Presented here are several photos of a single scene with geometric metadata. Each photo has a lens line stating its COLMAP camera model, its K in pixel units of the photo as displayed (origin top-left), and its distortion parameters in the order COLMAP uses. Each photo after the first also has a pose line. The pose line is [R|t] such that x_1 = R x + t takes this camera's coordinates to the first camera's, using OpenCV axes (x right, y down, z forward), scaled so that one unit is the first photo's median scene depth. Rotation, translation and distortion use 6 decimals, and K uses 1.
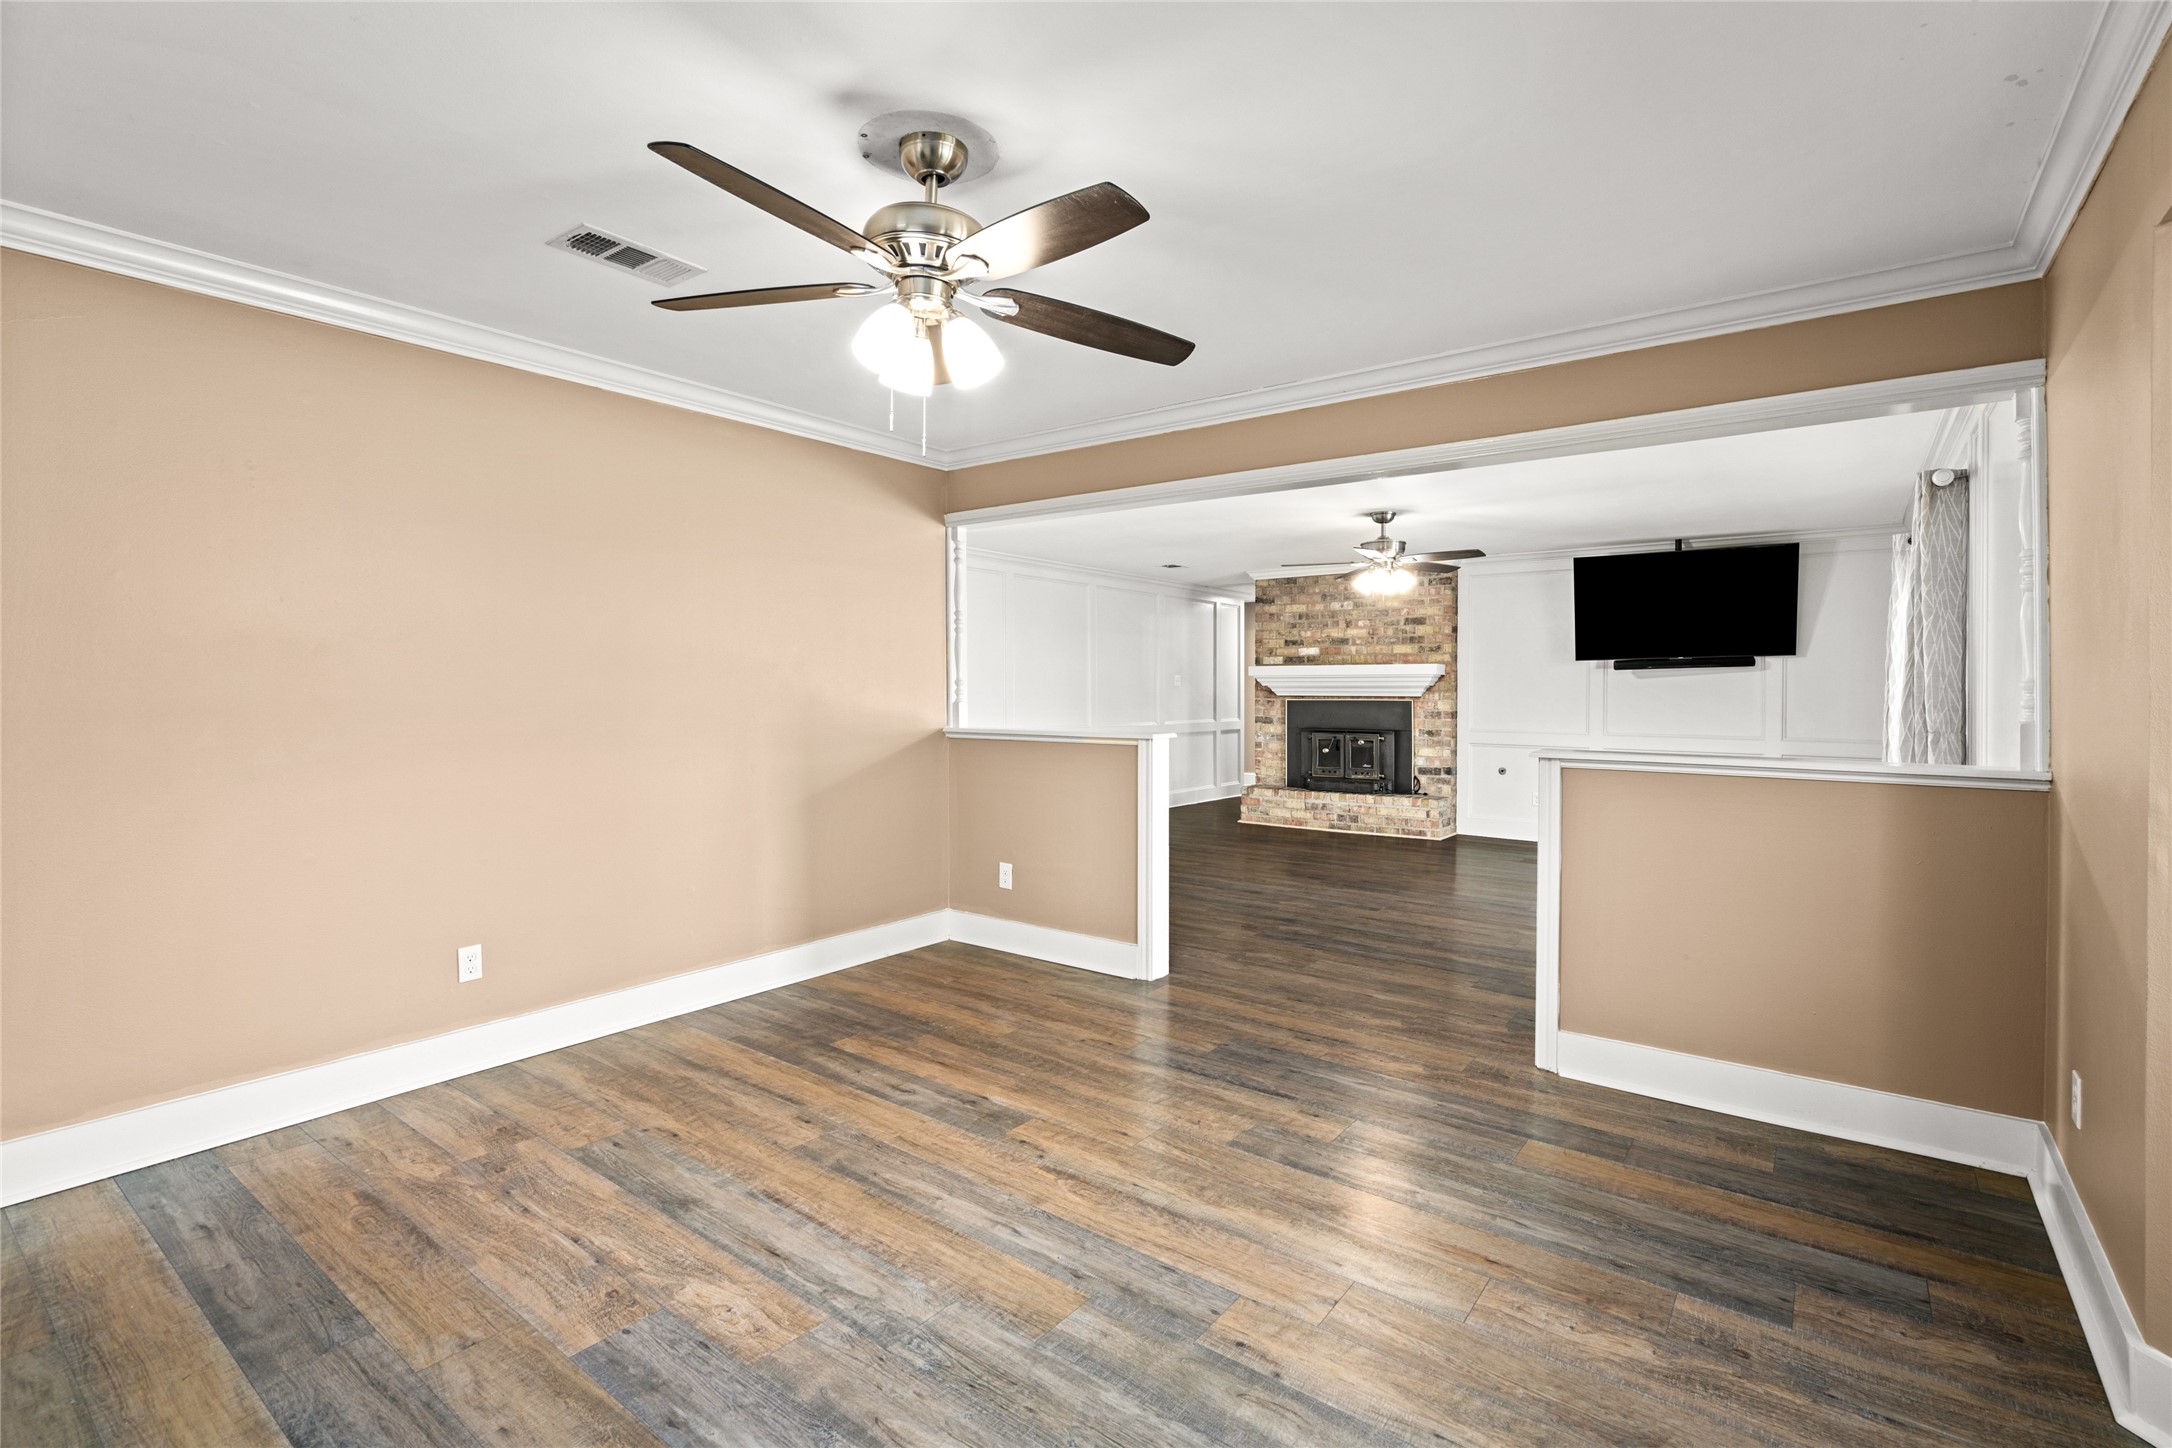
lens RADIAL K [[991.4, 0, 1074.4], [0, 991.4, 717.7], [0, 0, 1]] dist [-0.004481, -0.001585]
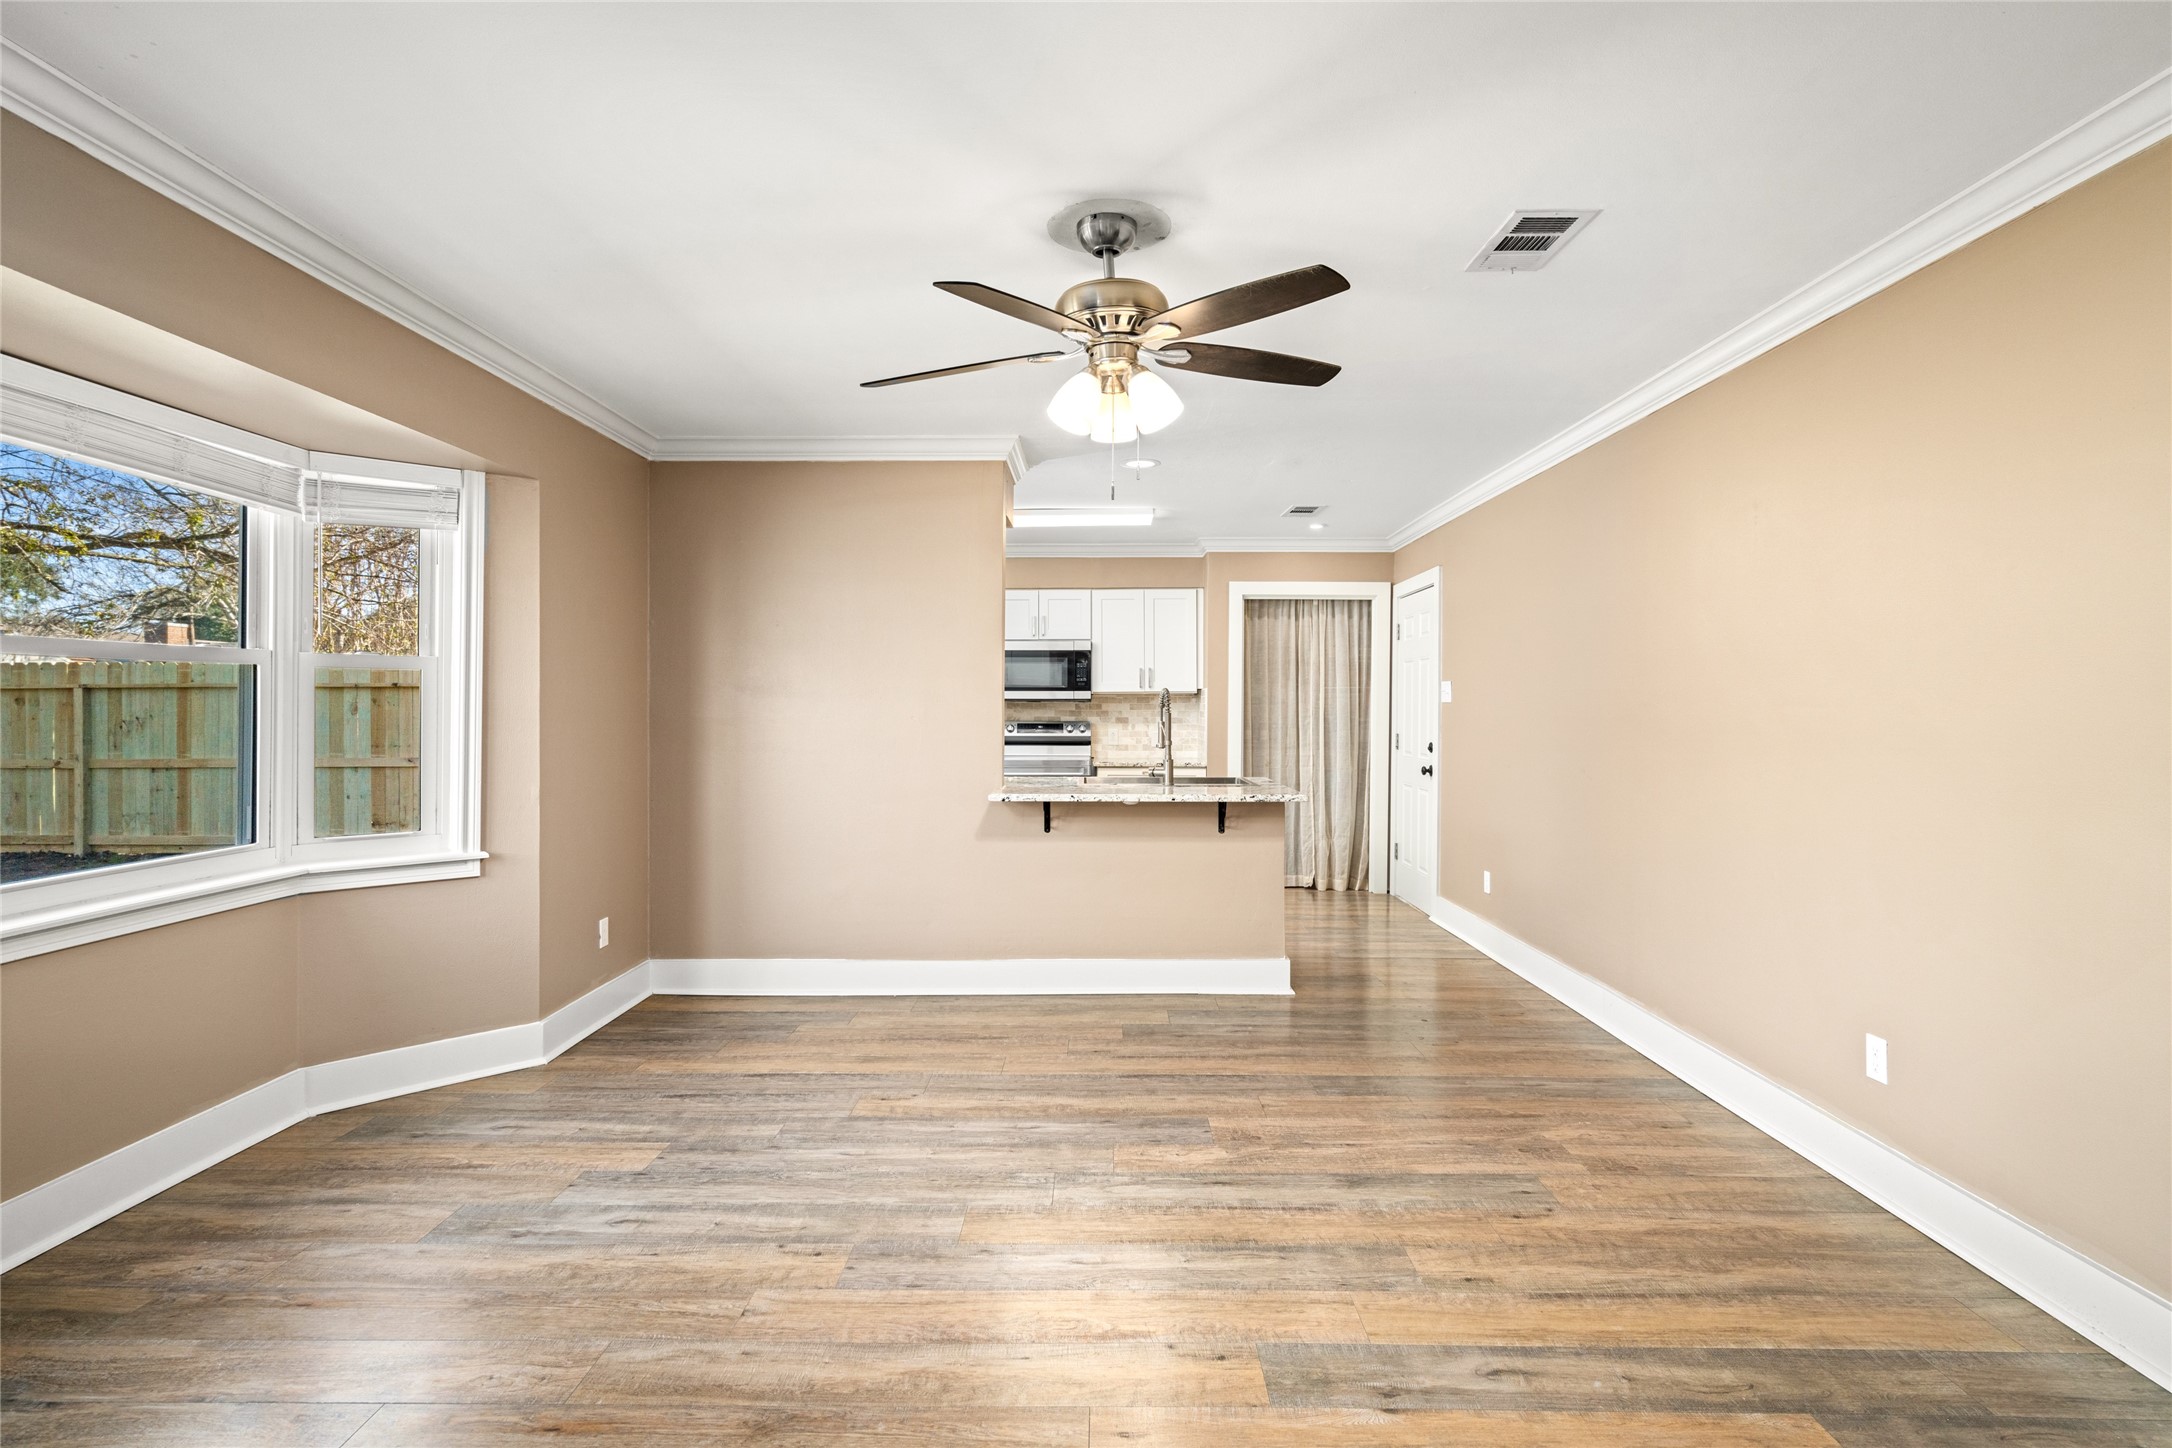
lens RADIAL K [[1068.9, 0, 1098.8], [0, 1068.9, 718.2], [0, 0, 1]] dist [-0.008368, 0.002597]
pose [[-0.797162, 0.003528, -0.603756, 0.389971], [-0.020295, 0.999261, 0.032634, -0.036047], [0.603425, 0.038268, -0.796501, 1.278544]]
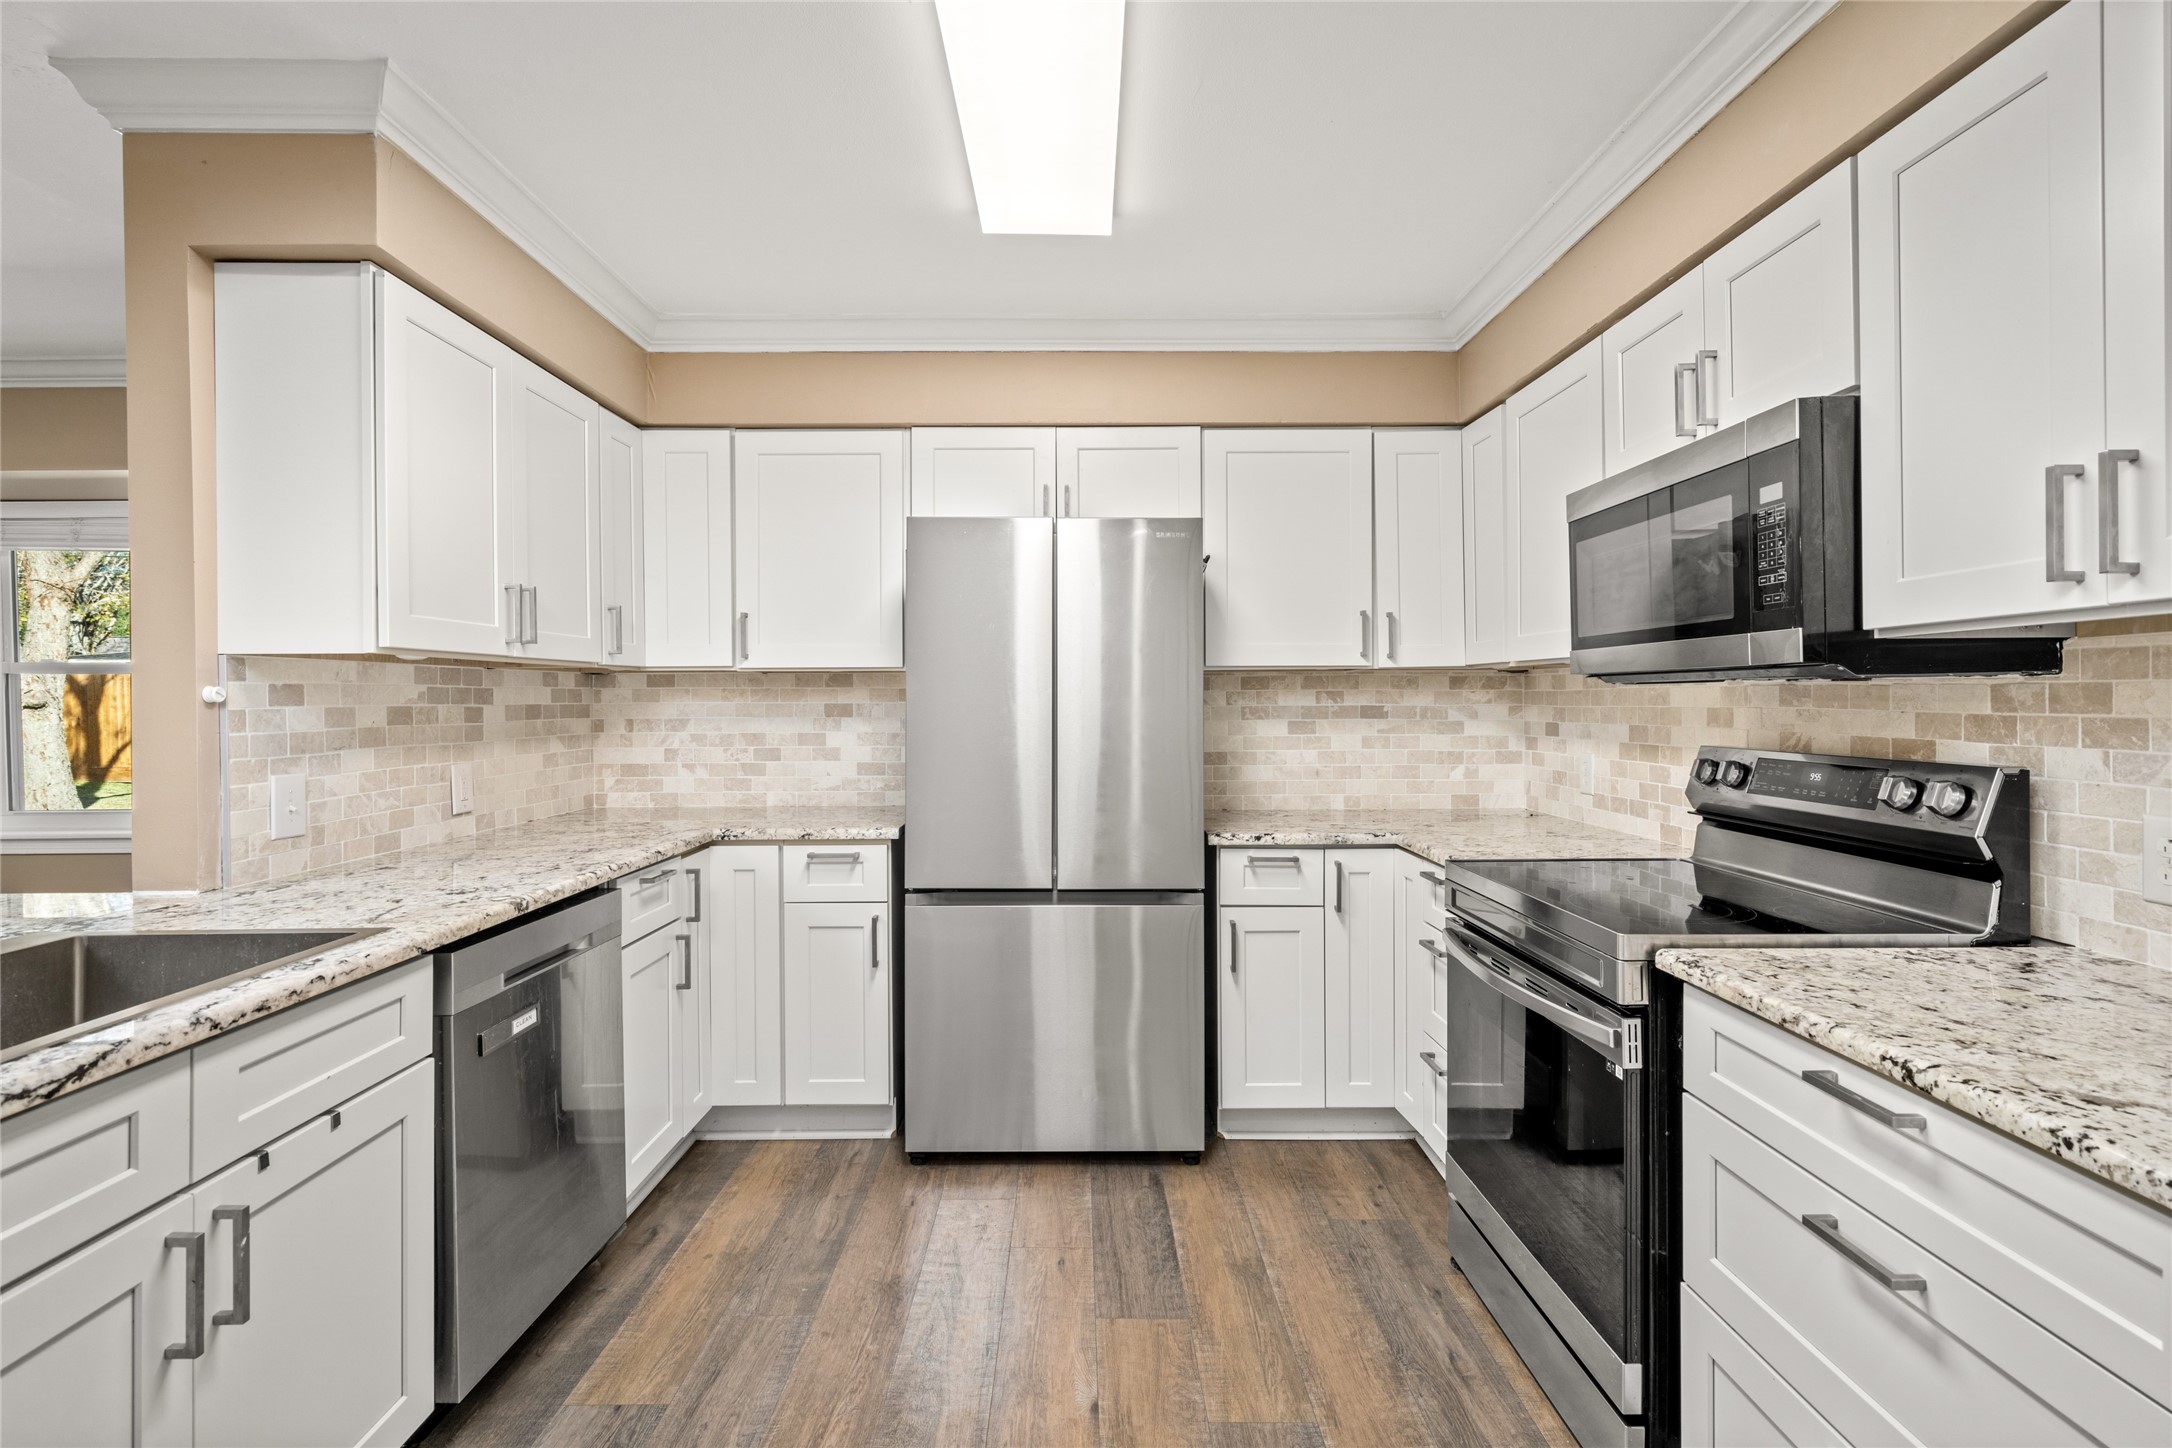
lens RADIAL K [[991.4, 0, 1100.7], [0, 991.4, 719.8], [0, 0, 1]] dist [-0.004481, -0.001585]
pose [[-0.612686, -0.013950, 0.790203, -1.181554], [0.024878, 0.999008, 0.036925, -0.000377], [-0.789935, 0.042283, -0.611732, -0.050629]]
